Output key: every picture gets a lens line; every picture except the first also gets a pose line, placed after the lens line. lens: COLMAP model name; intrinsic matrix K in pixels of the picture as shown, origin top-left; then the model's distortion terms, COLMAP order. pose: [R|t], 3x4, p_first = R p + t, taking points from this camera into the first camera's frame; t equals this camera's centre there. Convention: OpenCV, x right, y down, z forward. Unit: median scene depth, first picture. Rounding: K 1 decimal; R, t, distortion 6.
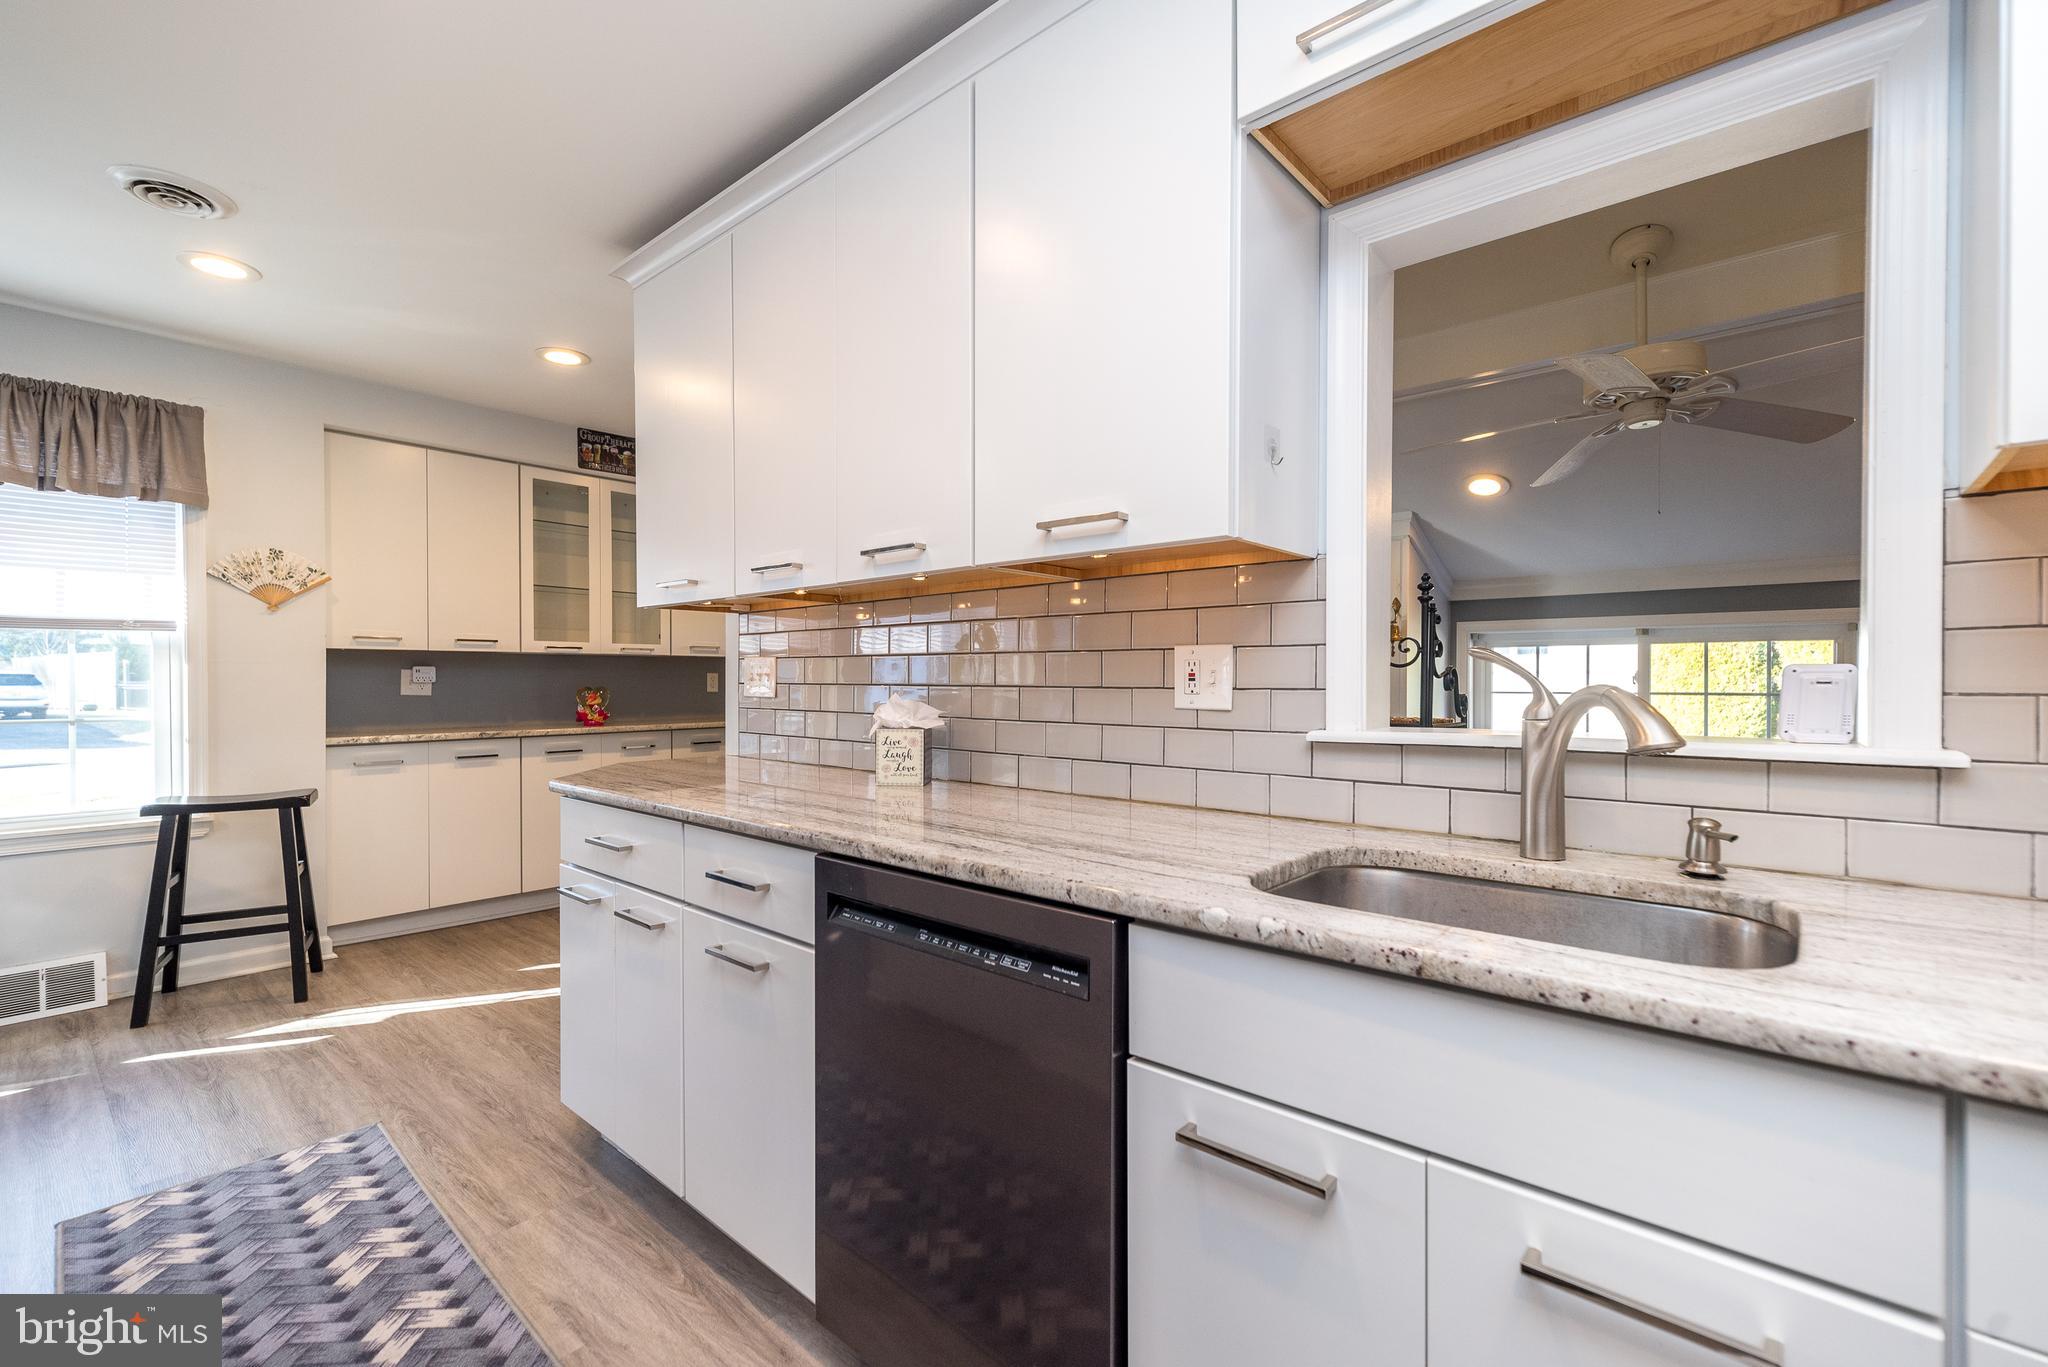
lens RADIAL K [[885.0, 0, 1020.7], [0, 885.0, 689.2], [0, 0, 1]] dist [0.005592, 0.000095]
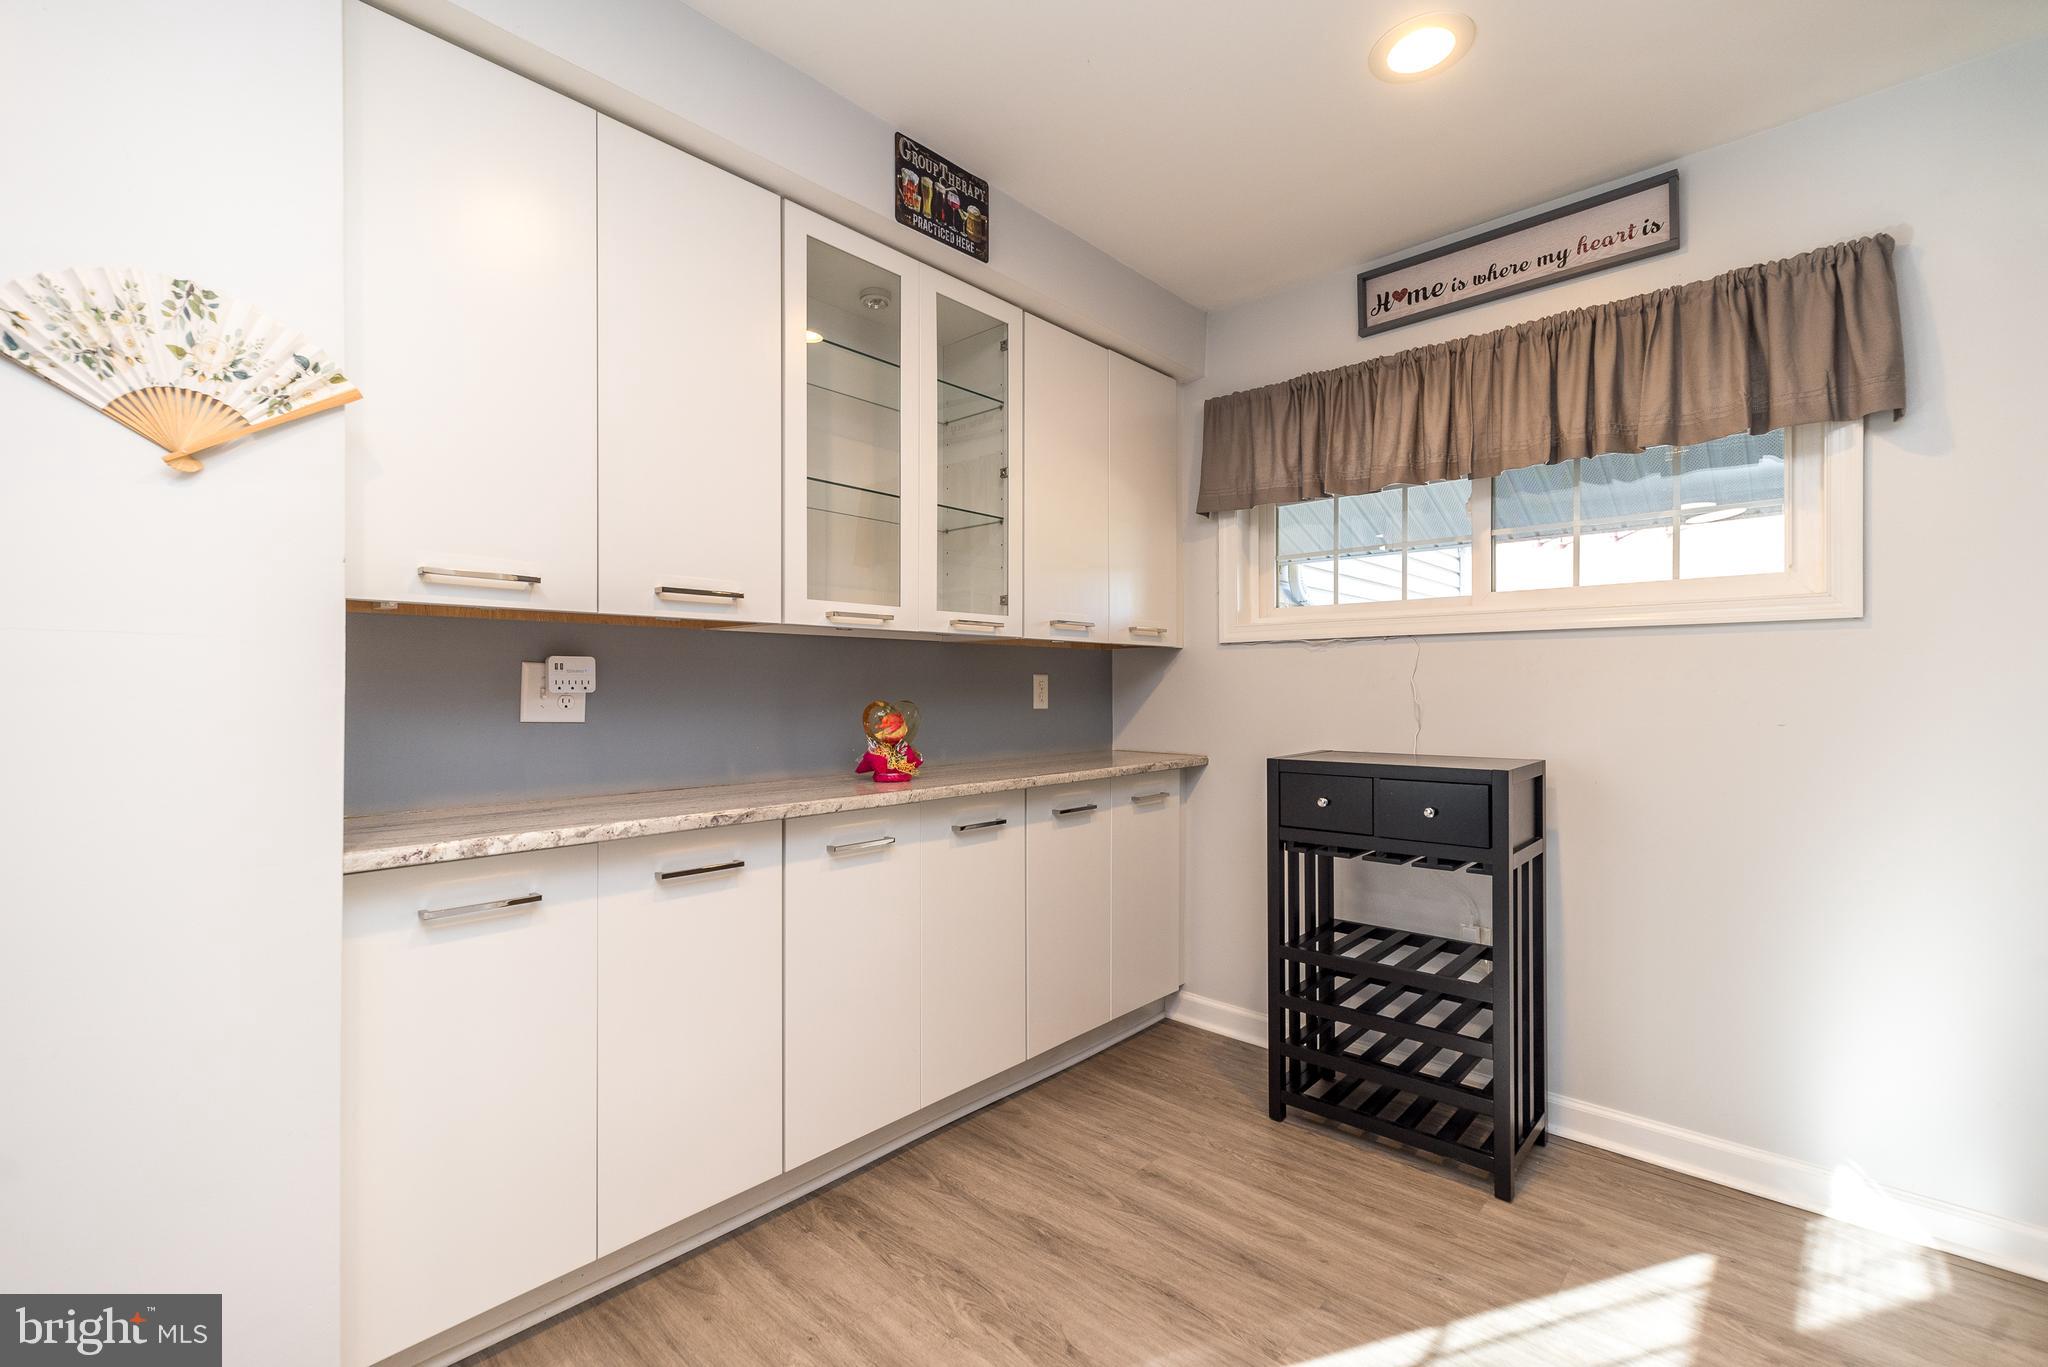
lens RADIAL K [[886.9, 0, 1025.5], [0, 886.9, 692.5], [0, 0, 1]] dist [-0.000054, -0.000321]
pose [[0.999670, -0.001734, -0.025612, -1.131340], [0.001547, 0.999972, -0.007307, -0.010946], [0.025624, 0.007265, 0.999645, 1.473196]]
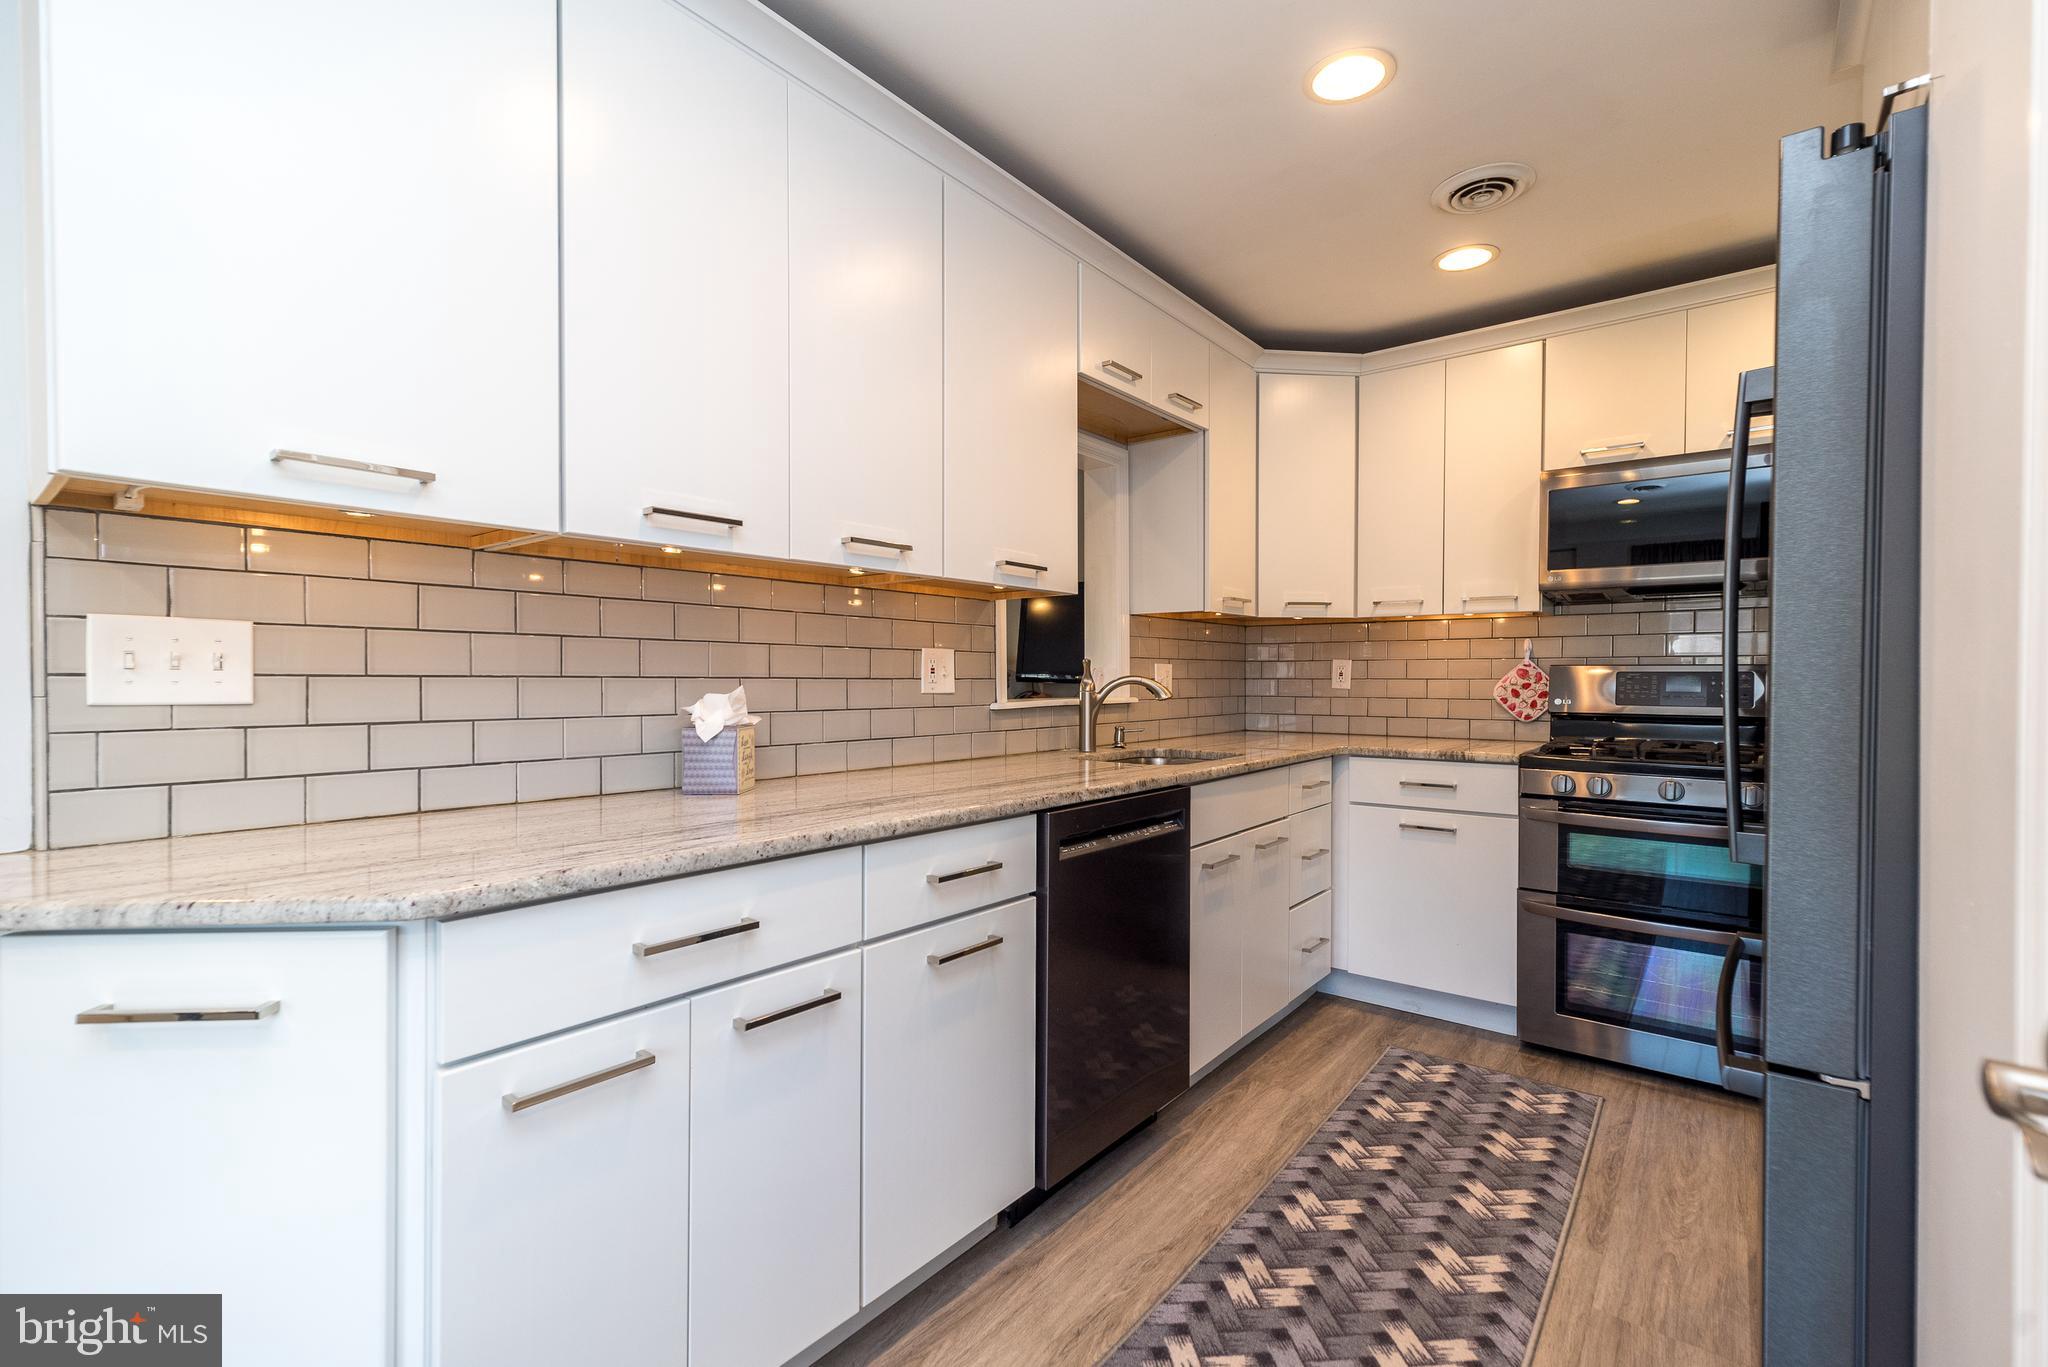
lens RADIAL K [[907.7, 0, 1020.3], [0, 907.7, 691.2], [0, 0, 1]] dist [0.001716, 0.005233]
pose [[-0.044234, -0.015738, 0.998897, -1.300023], [0.008712, 0.999832, 0.016139, -0.003231], [-0.998983, 0.009416, -0.044089, 0.952944]]
